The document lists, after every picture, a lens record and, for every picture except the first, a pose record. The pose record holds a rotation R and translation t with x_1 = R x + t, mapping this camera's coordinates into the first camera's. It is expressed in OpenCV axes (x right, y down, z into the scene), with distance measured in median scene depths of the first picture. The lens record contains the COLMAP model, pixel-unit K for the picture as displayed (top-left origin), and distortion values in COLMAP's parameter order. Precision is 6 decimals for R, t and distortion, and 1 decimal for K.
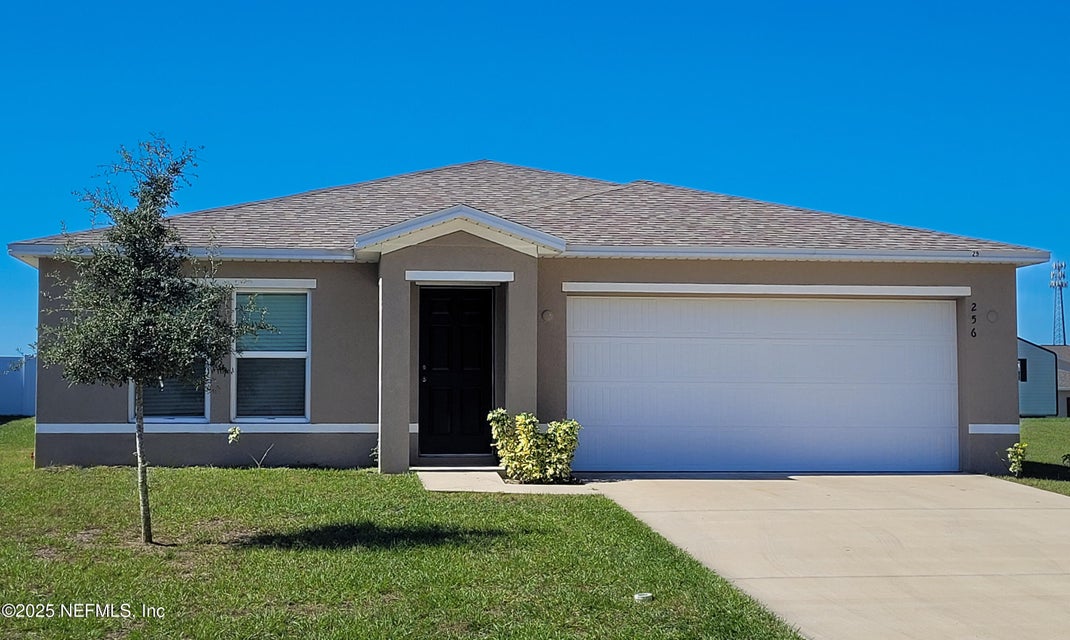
lens RADIAL K [[892.0, 0, 535.0], [0, 892.0, 314.3], [0, 0, 1]] dist [0.006893, -0.000706]
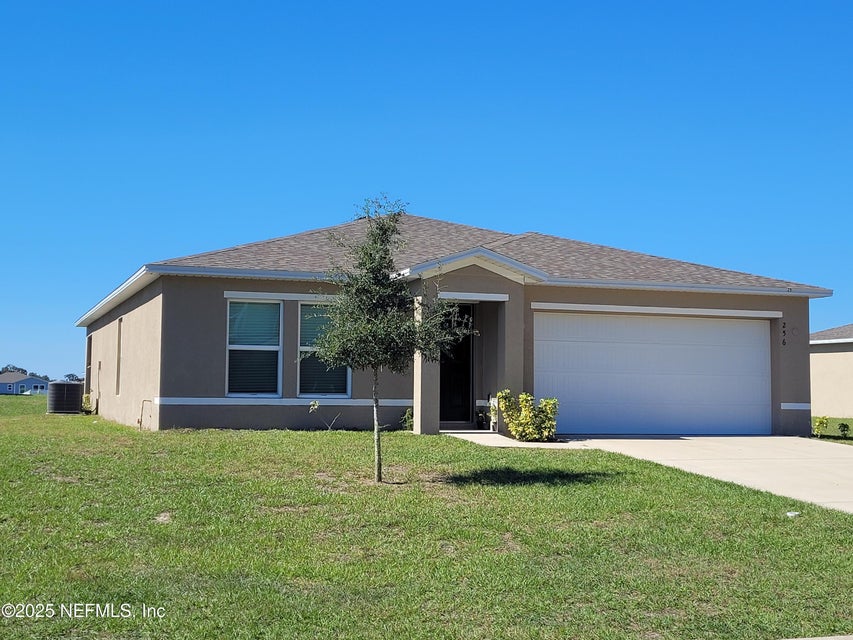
lens RADIAL K [[645.2, 0, 426.2], [0, 645.2, 325.2], [0, 0, 1]] dist [0.003400, -0.003962]
pose [[0.993526, 0.021396, 0.111571, -0.269524], [-0.022096, 0.999743, 0.005041, -0.000178], [-0.111435, -0.007474, 0.993744, -0.014894]]
